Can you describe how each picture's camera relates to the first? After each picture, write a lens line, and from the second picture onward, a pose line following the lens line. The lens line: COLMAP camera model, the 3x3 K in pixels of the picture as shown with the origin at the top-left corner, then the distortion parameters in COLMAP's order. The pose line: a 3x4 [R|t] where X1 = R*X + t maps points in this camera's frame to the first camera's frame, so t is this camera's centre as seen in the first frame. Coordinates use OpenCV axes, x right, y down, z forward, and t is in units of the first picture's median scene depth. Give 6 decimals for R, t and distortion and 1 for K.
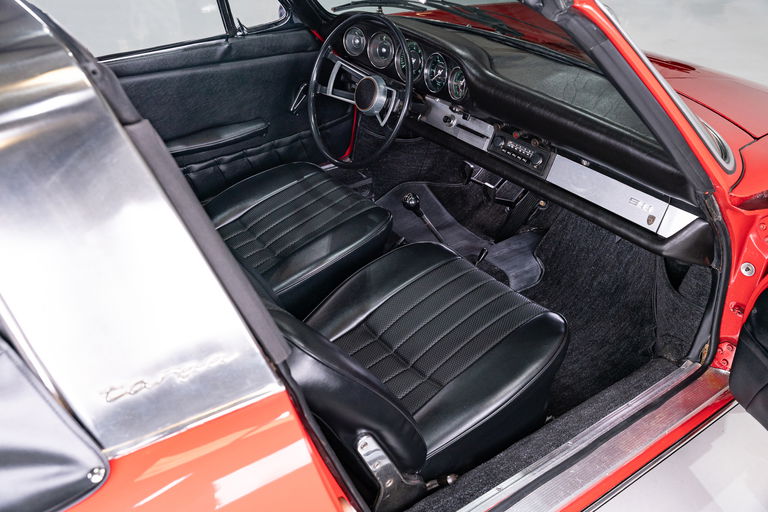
lens RADIAL K [[744.1, 0, 384.0], [0, 744.1, 256.0], [0, 0, 1]] dist [0.009109, -0.006309]
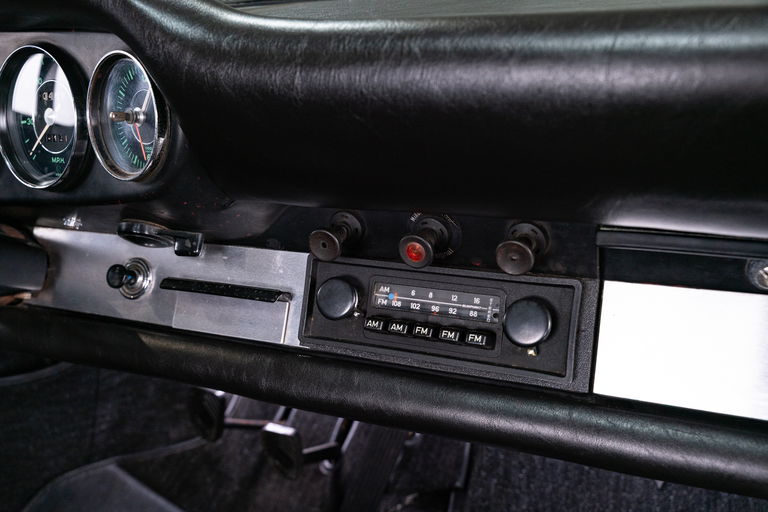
lens RADIAL K [[744.1, 0, 384.0], [0, 744.1, 256.0], [0, 0, 1]] dist [0.009109, -0.006309]
pose [[0.890414, -0.210715, 0.403438, 0.061712], [0.303979, 0.935027, -0.182540, -0.109356], [-0.338762, 0.285173, 0.896614, 0.719149]]
